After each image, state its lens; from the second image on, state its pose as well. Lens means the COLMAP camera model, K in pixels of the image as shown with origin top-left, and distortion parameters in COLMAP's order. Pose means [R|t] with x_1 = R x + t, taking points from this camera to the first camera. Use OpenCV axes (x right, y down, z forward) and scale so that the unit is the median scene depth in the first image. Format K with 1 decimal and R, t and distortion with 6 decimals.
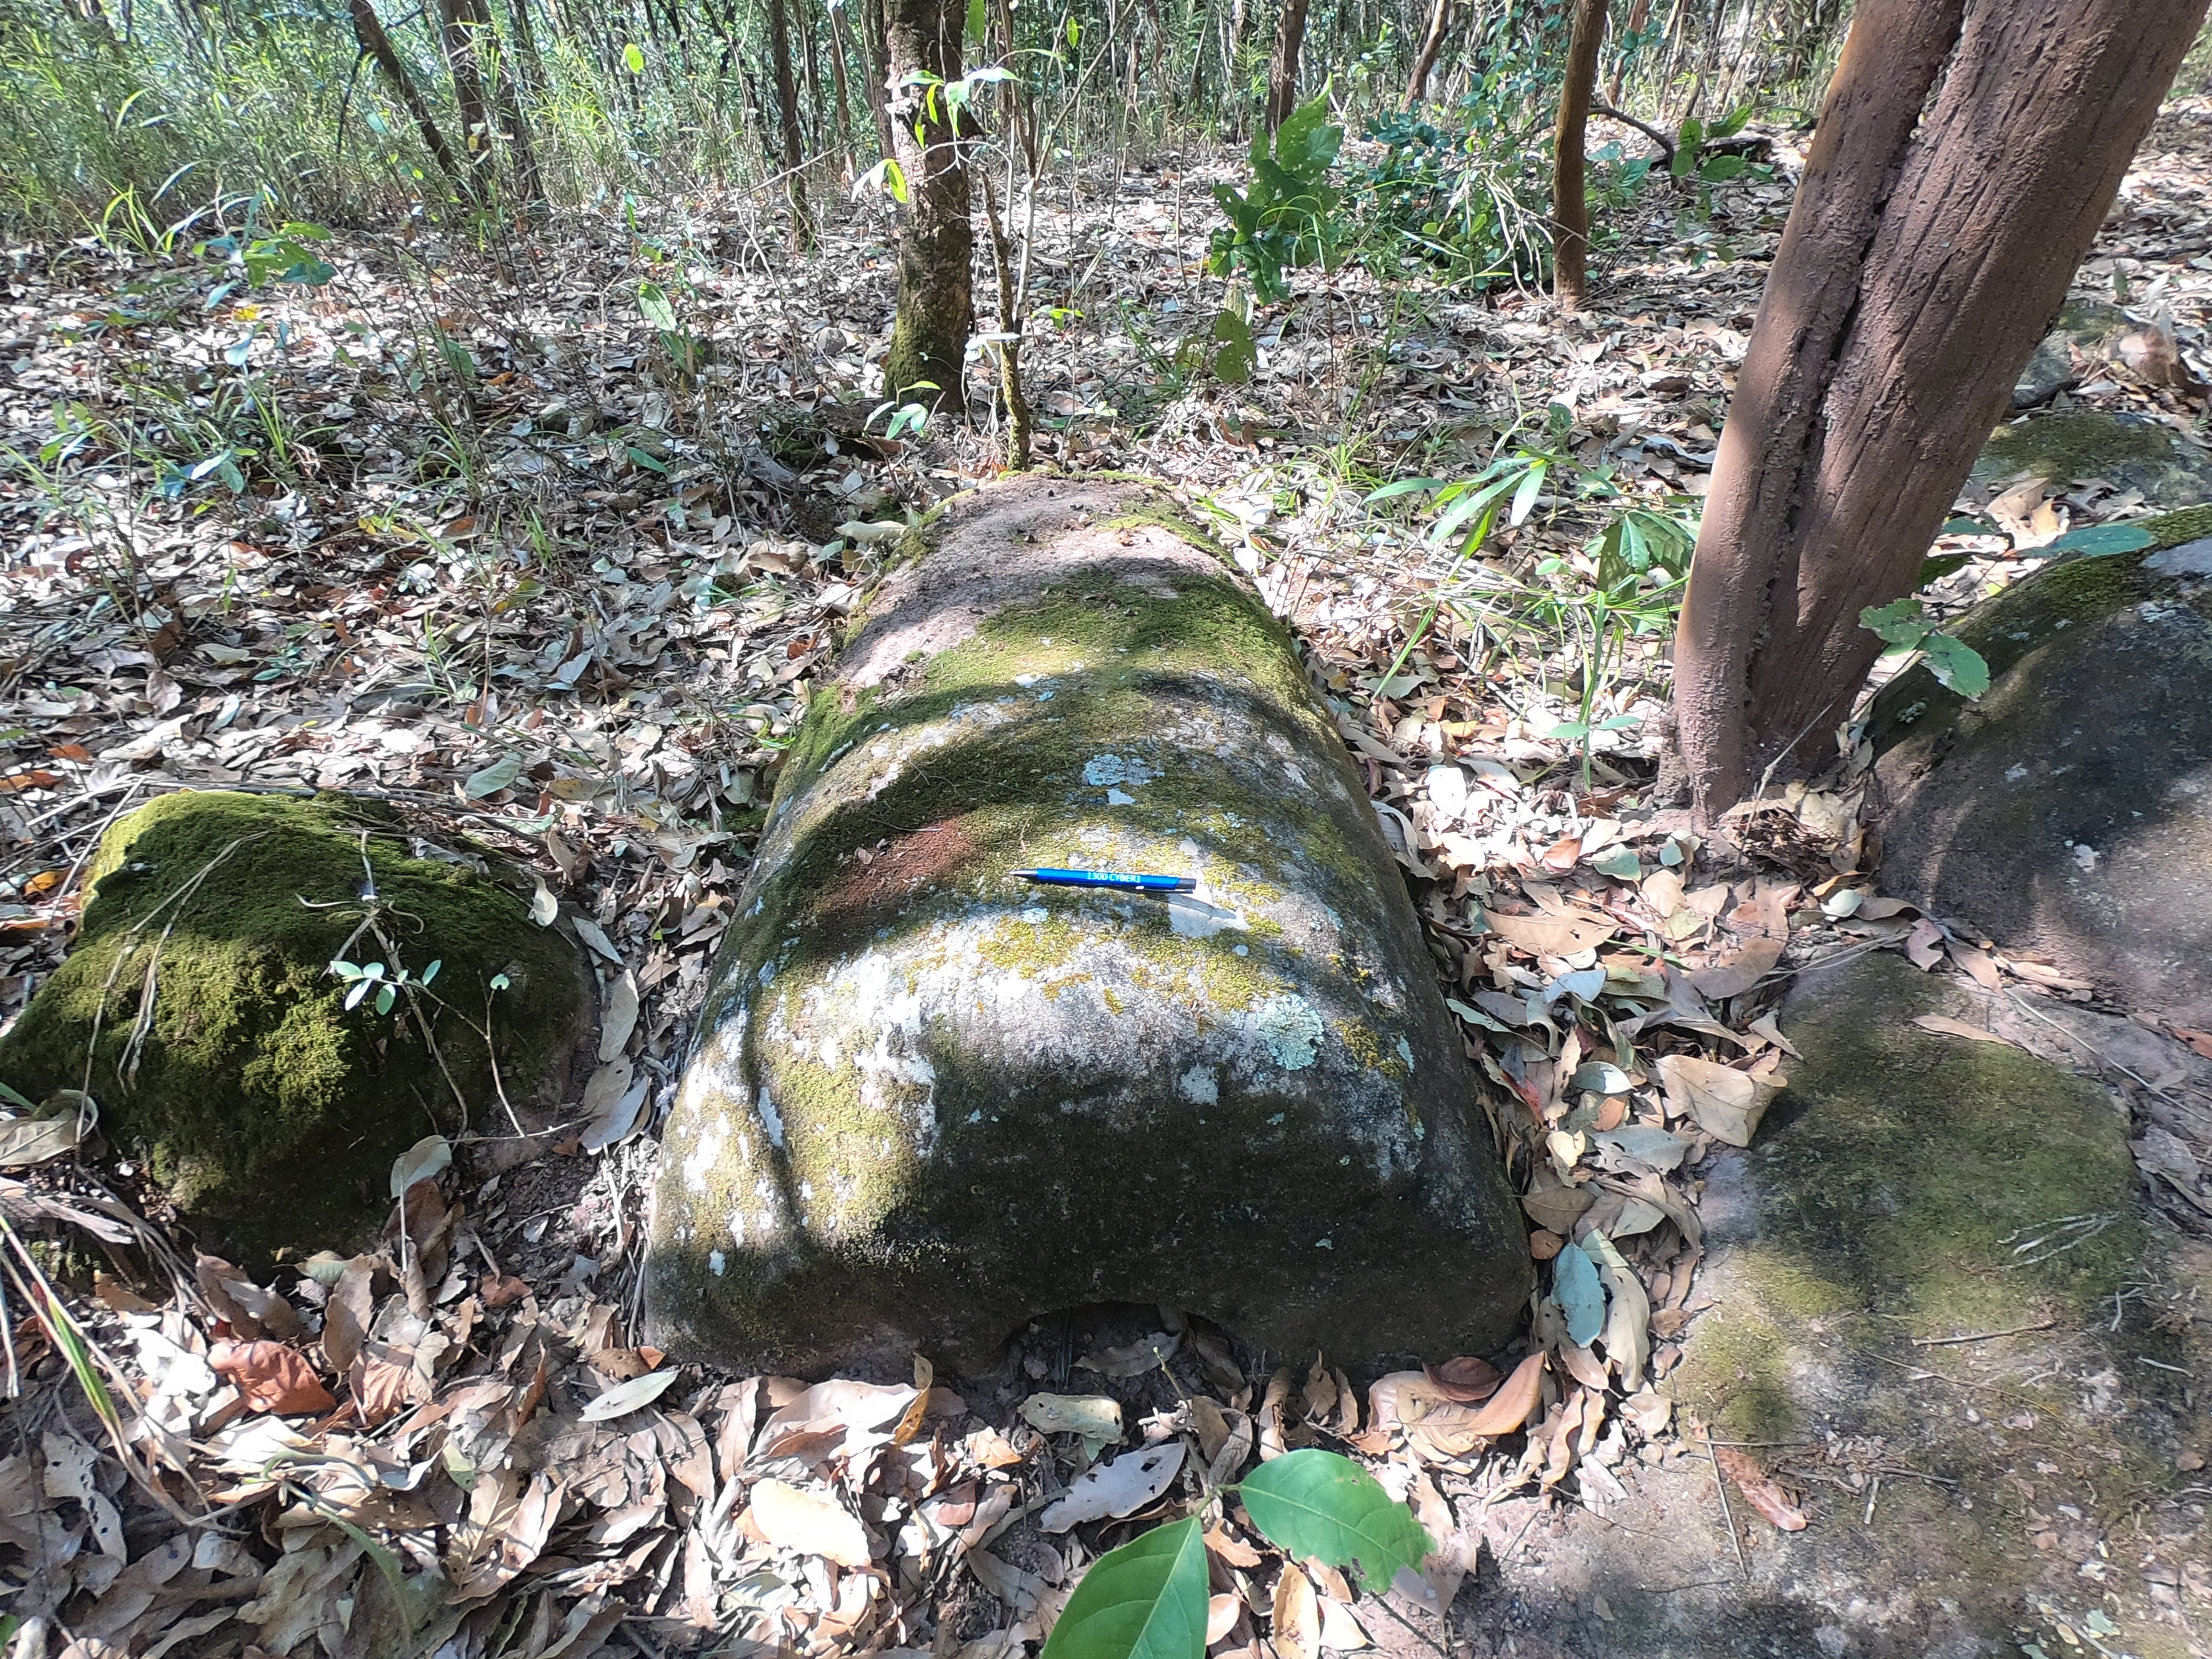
lens RADIAL K [[1119.0, 0, 1106.0], [0, 1119.0, 829.5], [0, 0, 1]] dist [0.003692, 0.001583]
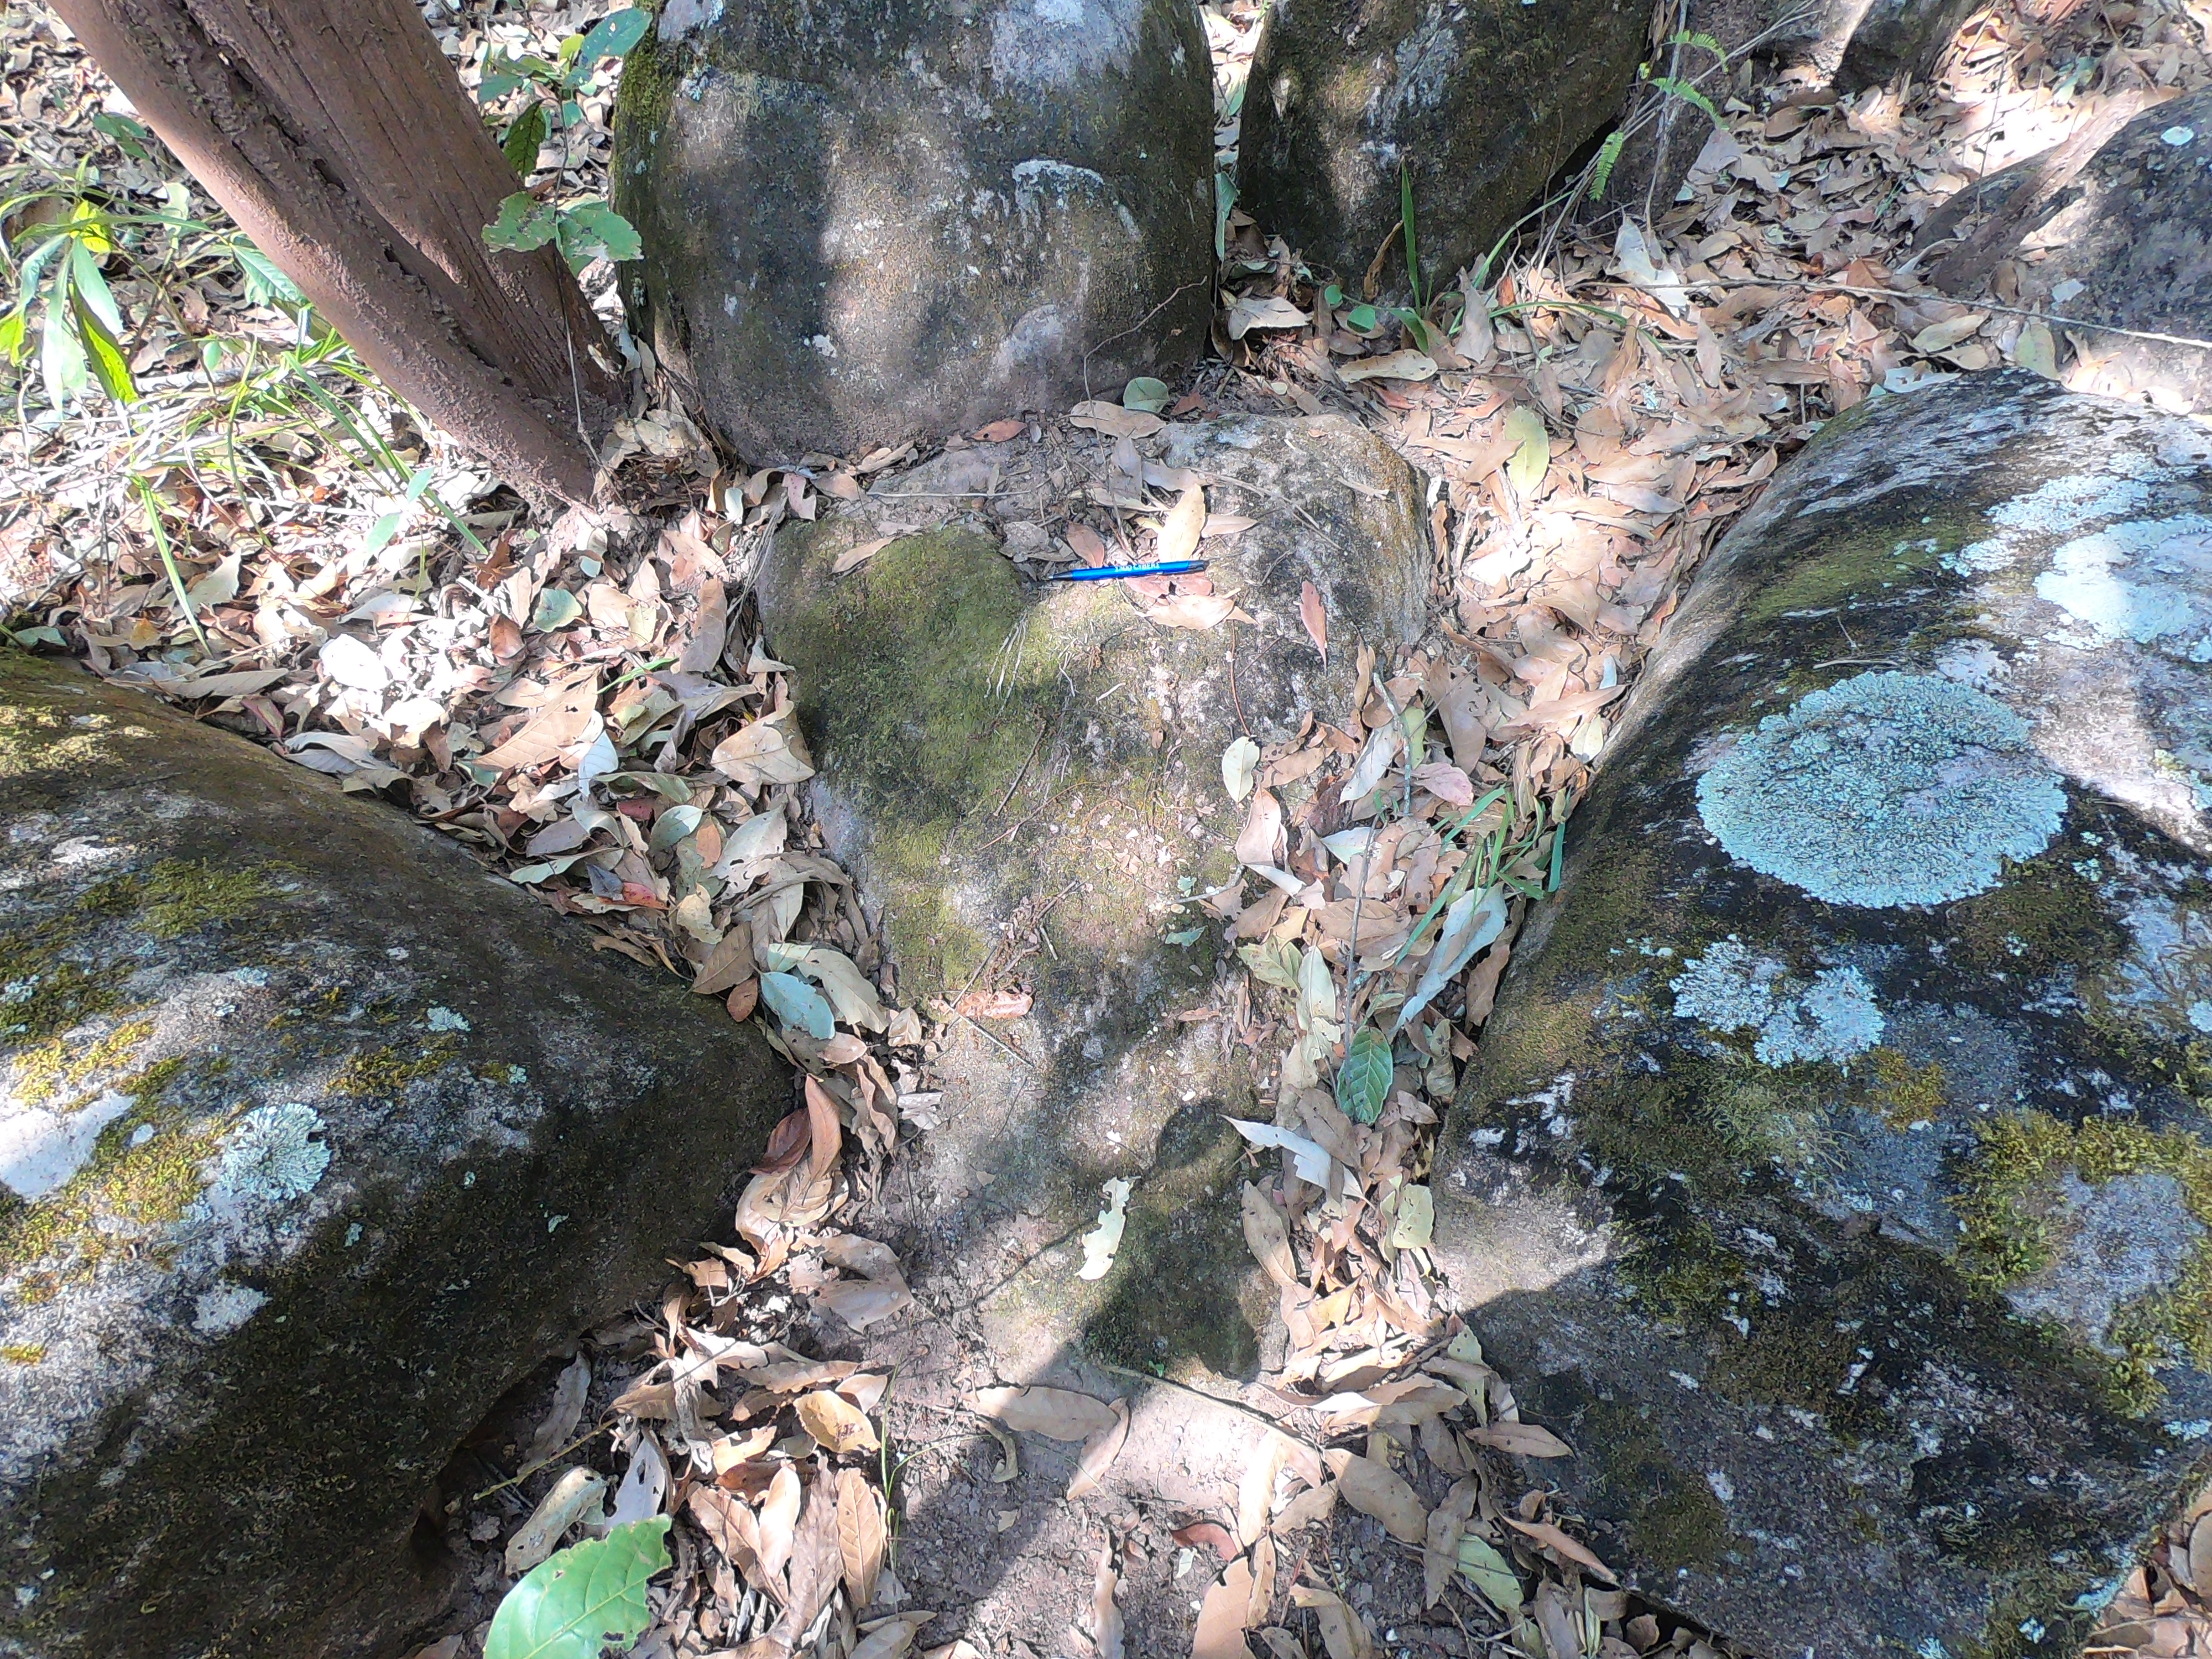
lens RADIAL K [[1119.0, 0, 1106.0], [0, 1119.0, 829.5], [0, 0, 1]] dist [0.003692, 0.001583]
pose [[0.531365, -0.745572, 0.402211, 0.265579], [0.602201, 0.666370, 0.439665, 0.024936], [-0.595823, 0.008589, 0.803070, 0.005441]]
